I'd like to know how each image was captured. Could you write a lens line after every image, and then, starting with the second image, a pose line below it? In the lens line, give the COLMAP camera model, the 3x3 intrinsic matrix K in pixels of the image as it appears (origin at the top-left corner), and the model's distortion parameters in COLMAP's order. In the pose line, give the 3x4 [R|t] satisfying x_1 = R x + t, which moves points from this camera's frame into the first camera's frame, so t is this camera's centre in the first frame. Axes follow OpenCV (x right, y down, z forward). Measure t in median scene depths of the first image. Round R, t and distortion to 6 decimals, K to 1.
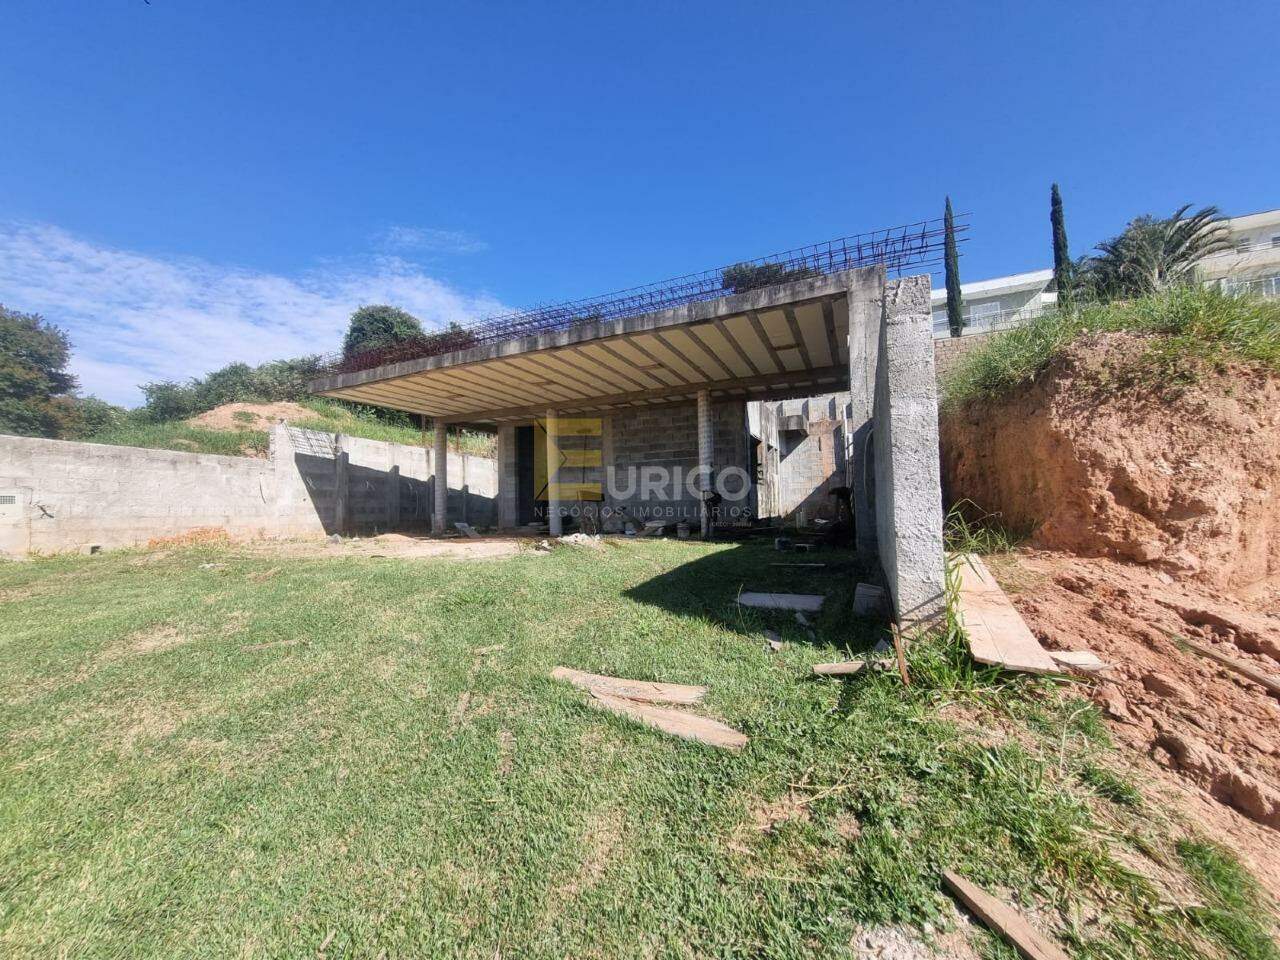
lens RADIAL K [[501.4, 0, 633.7], [0, 501.4, 487.1], [0, 0, 1]] dist [0.007524, -0.000256]
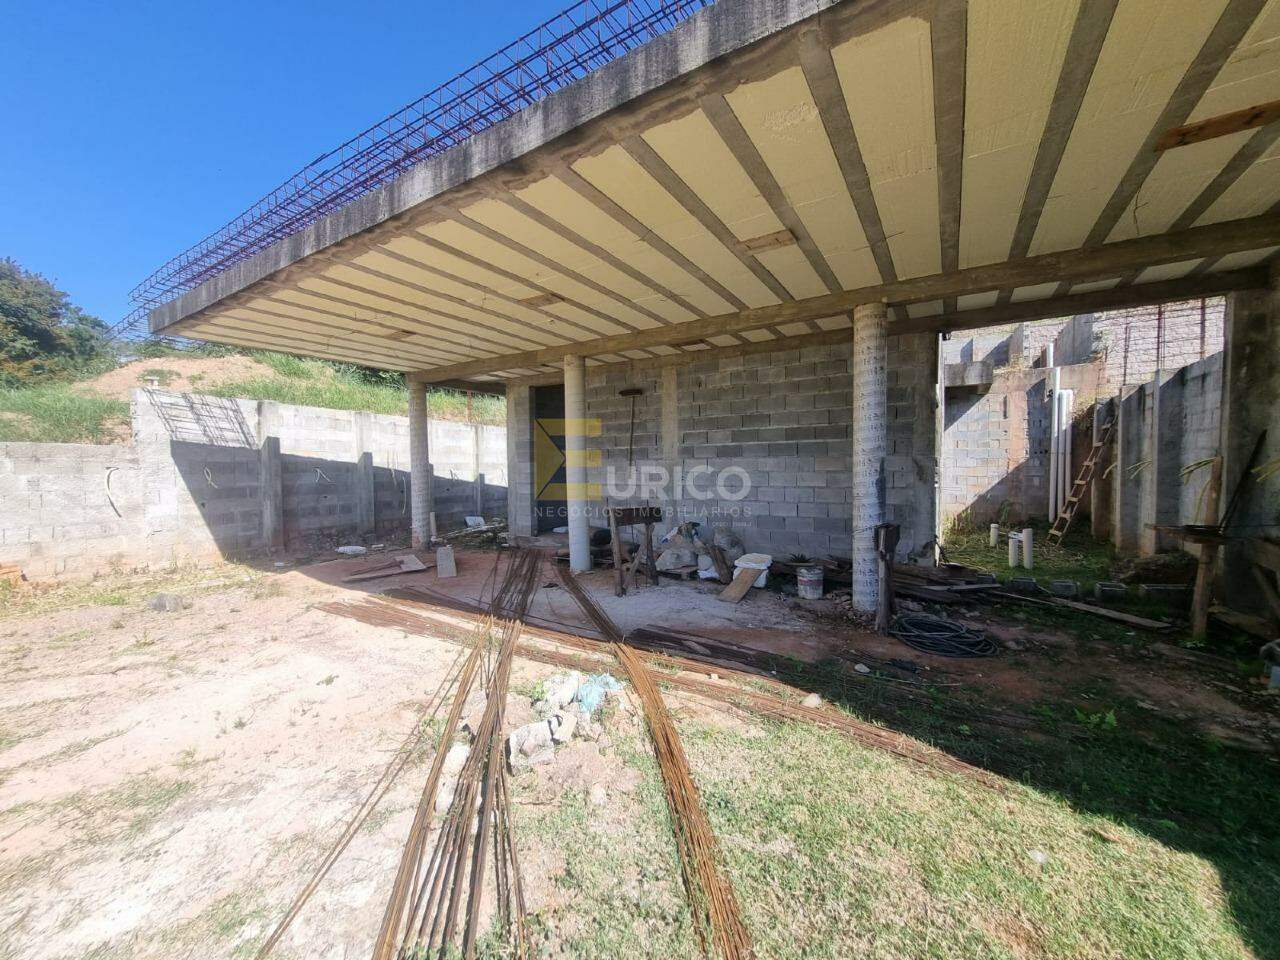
lens RADIAL K [[501.4, 0, 633.7], [0, 501.4, 487.1], [0, 0, 1]] dist [0.007524, -0.000256]
pose [[0.990748, 0.015358, -0.134840, -0.011883], [-0.003946, 0.996416, 0.084494, -0.050801], [0.135655, -0.083180, 0.987258, 0.406377]]
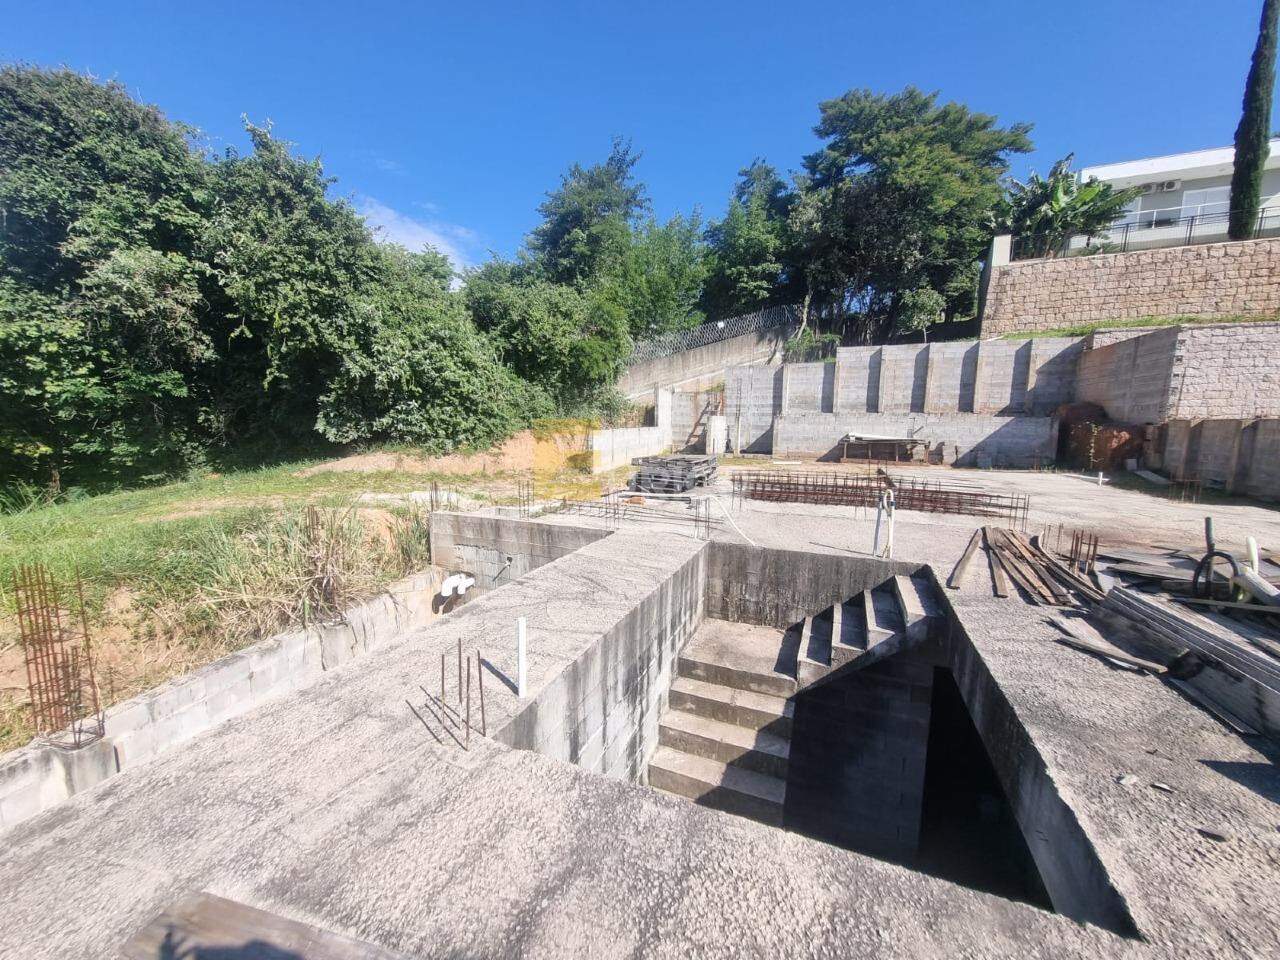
lens RADIAL K [[493.7, 0, 640.0], [0, 493.7, 480.0], [0, 0, 1]] dist [-0.002797, 0.000253]
pose [[0.999079, 0.022518, 0.036532, -0.171165], [-0.028715, 0.983405, 0.179137, -0.285940], [-0.031892, -0.180021, 0.983146, 1.139803]]
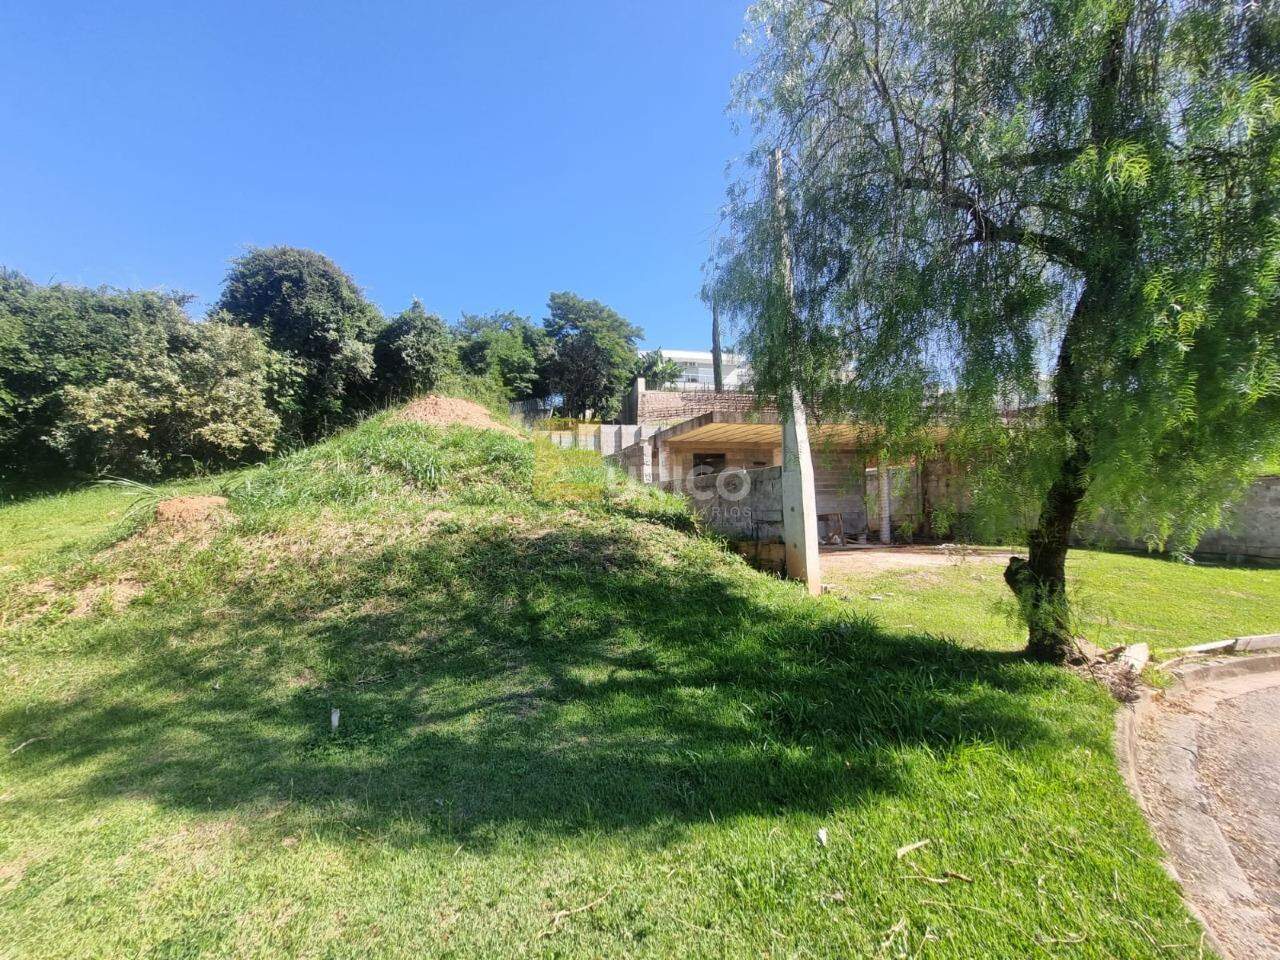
lens RADIAL K [[501.4, 0, 633.7], [0, 501.4, 487.1], [0, 0, 1]] dist [0.007524, -0.000256]
pose [[0.757603, 0.024304, 0.652262, -1.249109], [-0.023473, 0.999675, -0.009985, -0.026998], [-0.652293, -0.007745, 0.757927, 0.223095]]
